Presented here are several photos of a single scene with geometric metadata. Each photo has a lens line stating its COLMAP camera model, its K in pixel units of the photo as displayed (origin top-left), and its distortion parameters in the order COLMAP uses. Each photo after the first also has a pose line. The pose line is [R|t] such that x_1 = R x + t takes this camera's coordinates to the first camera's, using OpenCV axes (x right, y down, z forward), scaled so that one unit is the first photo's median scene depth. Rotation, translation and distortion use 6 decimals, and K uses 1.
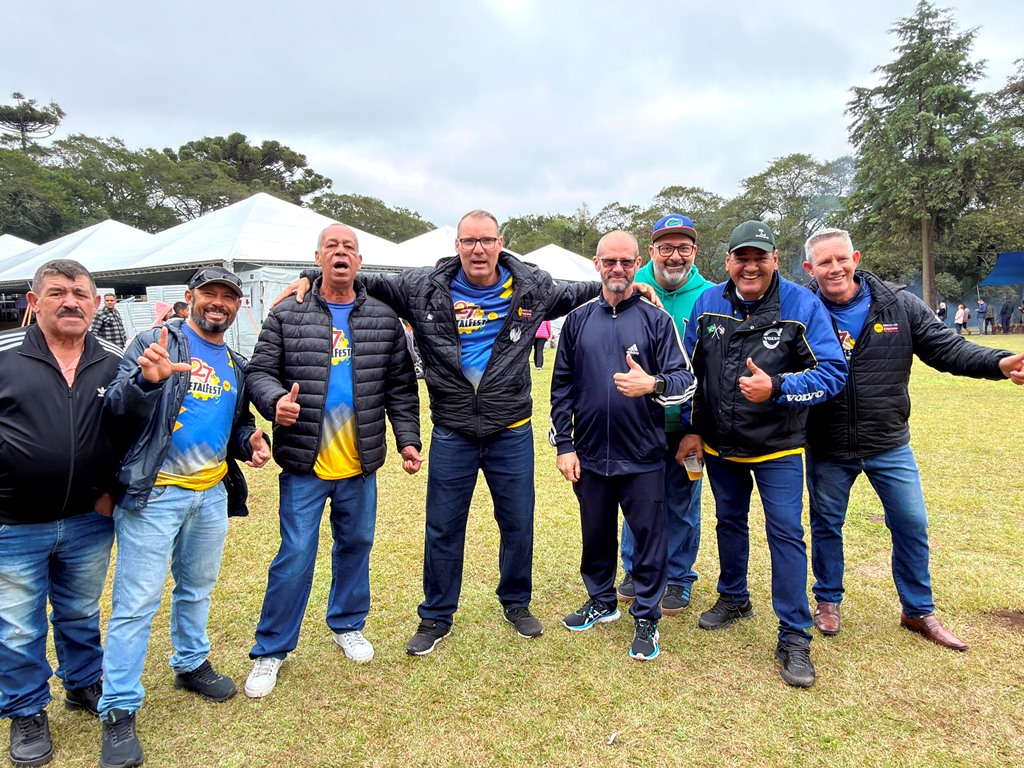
lens RADIAL K [[705.0, 0, 514.8], [0, 705.0, 387.5], [0, 0, 1]] dist [0.011646, -0.005702]
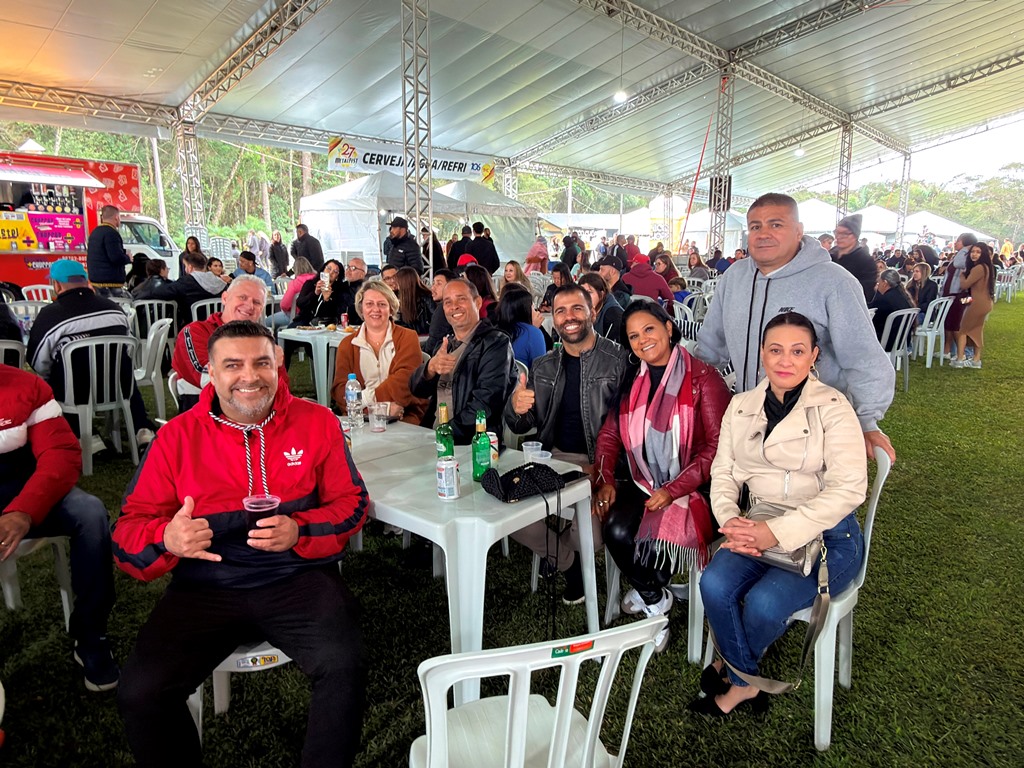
lens RADIAL K [[705.0, 0, 513.1], [0, 705.0, 384.0], [0, 0, 1]] dist [0.011646, -0.005702]
pose [[0.926220, 0.098702, -0.363832, -0.159648], [-0.068667, 0.993143, 0.094616, 0.097566], [0.370676, -0.062652, 0.926647, -0.792629]]
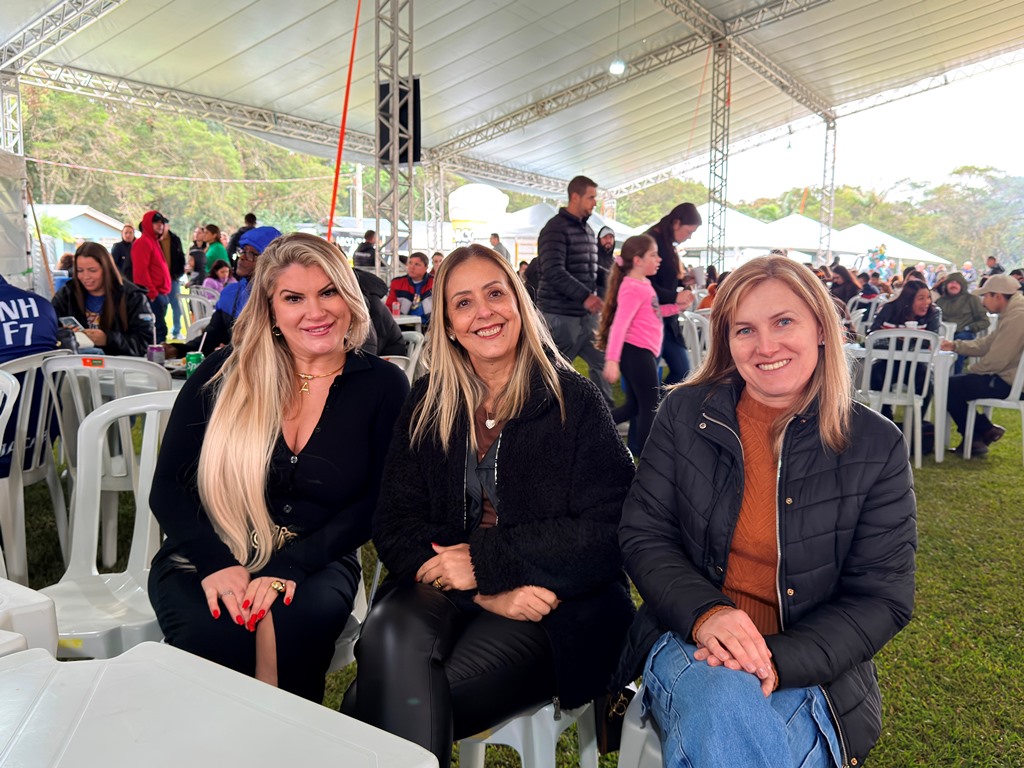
lens RADIAL K [[1036.8, 0, 512.8], [0, 1036.8, 383.9], [0, 0, 1]] dist [0.021042, 0.000000]
pose [[0.980838, 0.060131, -0.185316, -0.156439], [-0.060854, 0.998145, 0.001791, 0.095369], [0.185080, 0.009521, 0.982677, -0.770130]]
